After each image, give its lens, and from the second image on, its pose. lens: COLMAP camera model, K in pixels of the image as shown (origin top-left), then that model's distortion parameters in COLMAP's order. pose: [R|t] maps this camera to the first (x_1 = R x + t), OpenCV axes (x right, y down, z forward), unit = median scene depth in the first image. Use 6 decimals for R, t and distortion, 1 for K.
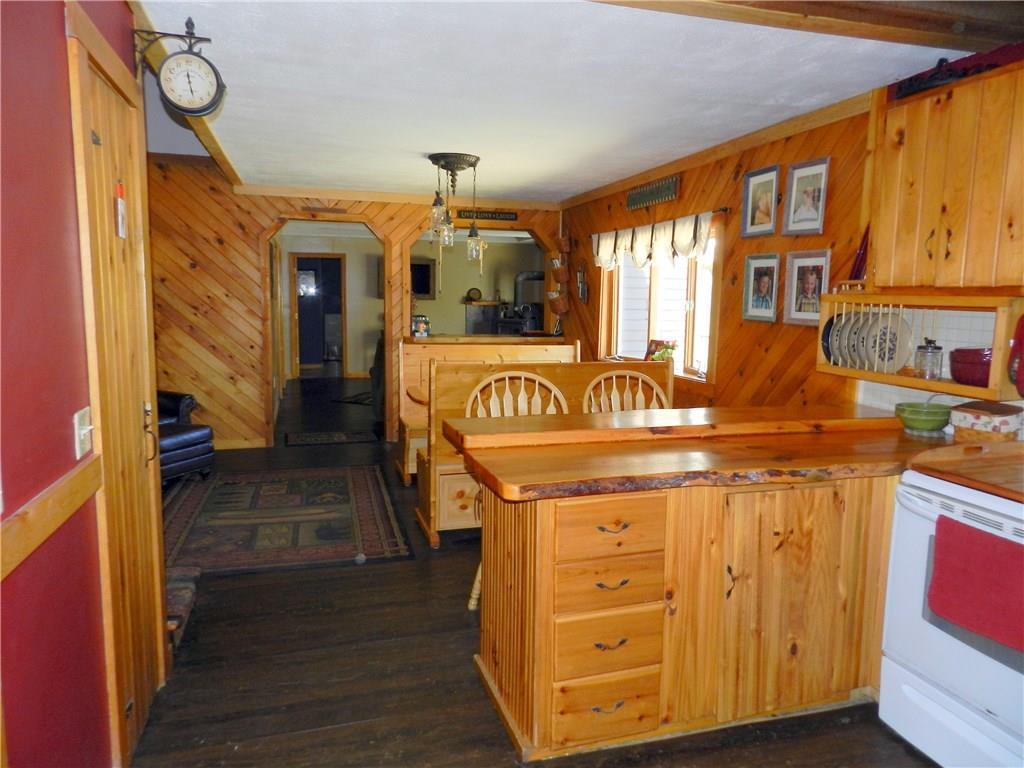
lens RADIAL K [[689.0, 0, 509.9], [0, 689.0, 383.1], [0, 0, 1]] dist [0.018859, -0.005035]
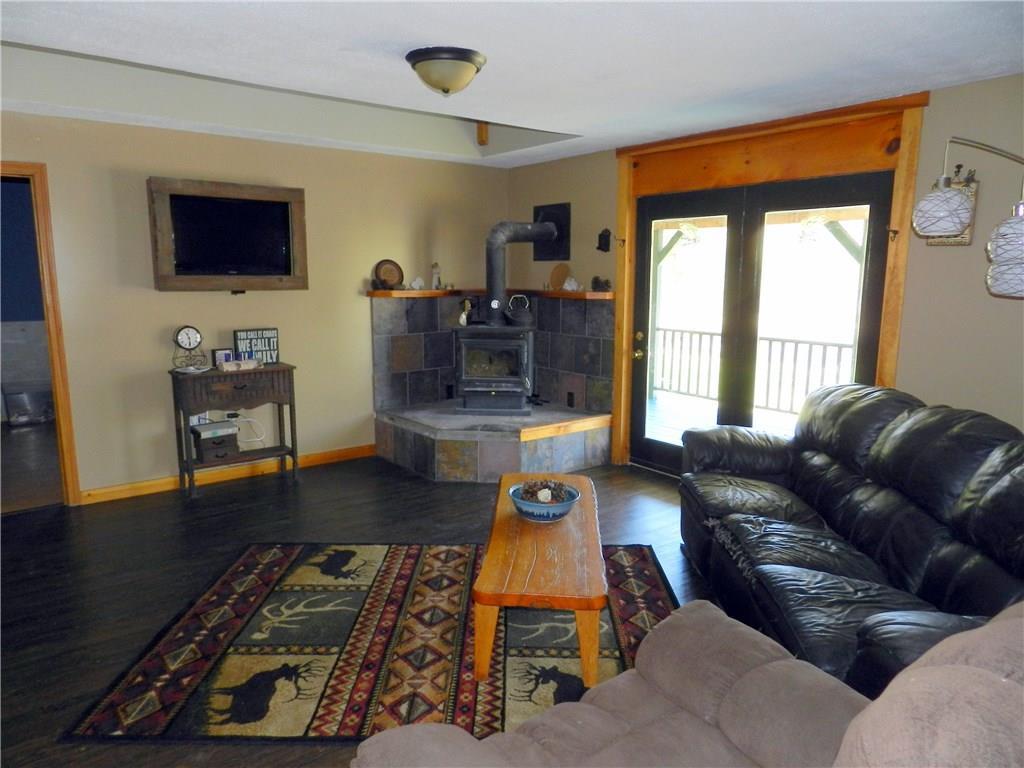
lens RADIAL K [[689.0, 0, 511.2], [0, 689.0, 388.3], [0, 0, 1]] dist [0.018859, -0.005035]
pose [[0.928453, -0.075893, 0.363615, -0.164202], [0.066174, 0.997040, 0.039133, -0.074768], [-0.365509, -0.012271, 0.930727, 0.615392]]
